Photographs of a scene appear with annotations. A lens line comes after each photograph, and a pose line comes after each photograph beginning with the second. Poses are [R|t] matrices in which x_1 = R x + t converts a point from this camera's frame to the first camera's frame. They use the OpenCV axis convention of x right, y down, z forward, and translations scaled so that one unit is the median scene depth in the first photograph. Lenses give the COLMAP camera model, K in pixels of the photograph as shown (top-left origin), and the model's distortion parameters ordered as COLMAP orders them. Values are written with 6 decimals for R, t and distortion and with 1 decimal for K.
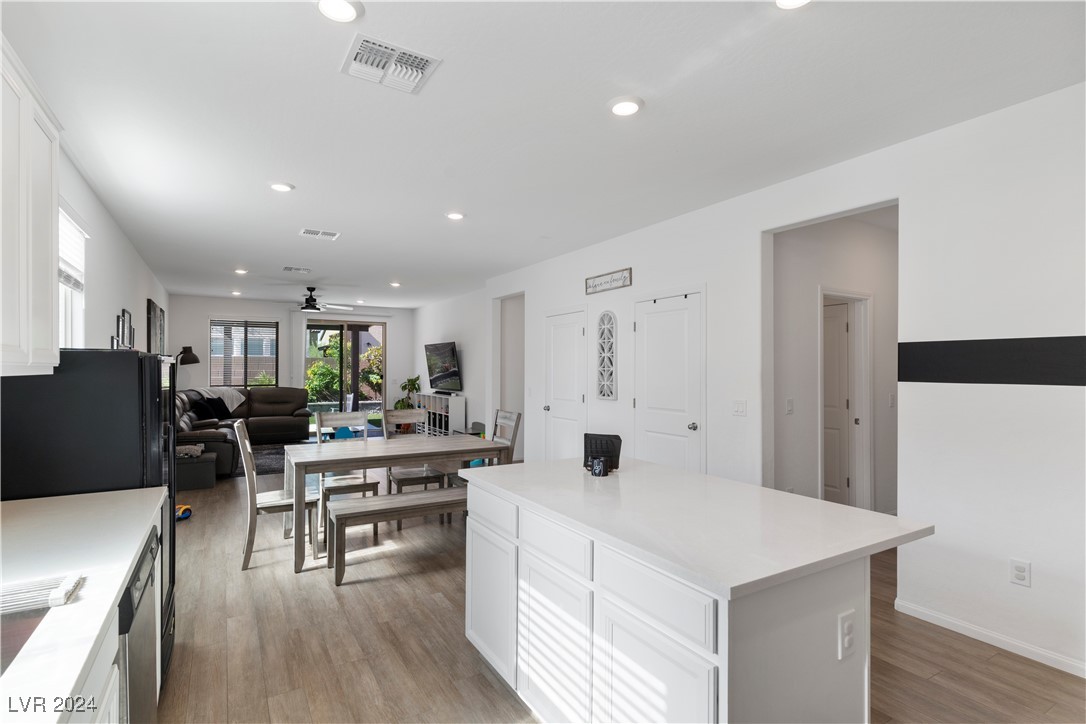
lens RADIAL K [[527.6, 0, 540.9], [0, 527.6, 368.7], [0, 0, 1]] dist [0.003434, 0.000752]
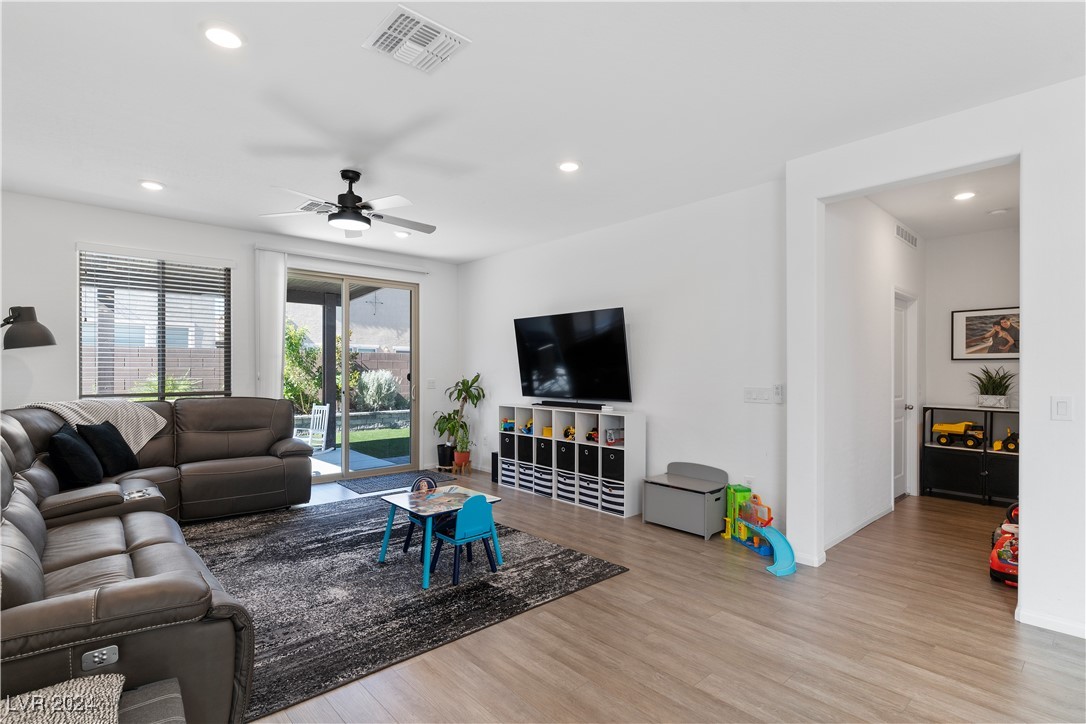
lens RADIAL K [[527.6, 0, 540.9], [0, 527.6, 368.7], [0, 0, 1]] dist [0.003434, 0.000752]
pose [[0.981528, -0.001925, 0.191310, -0.349546], [0.002801, 0.999987, -0.004307, 0.012537], [-0.191300, 0.004763, 0.981520, 0.513086]]
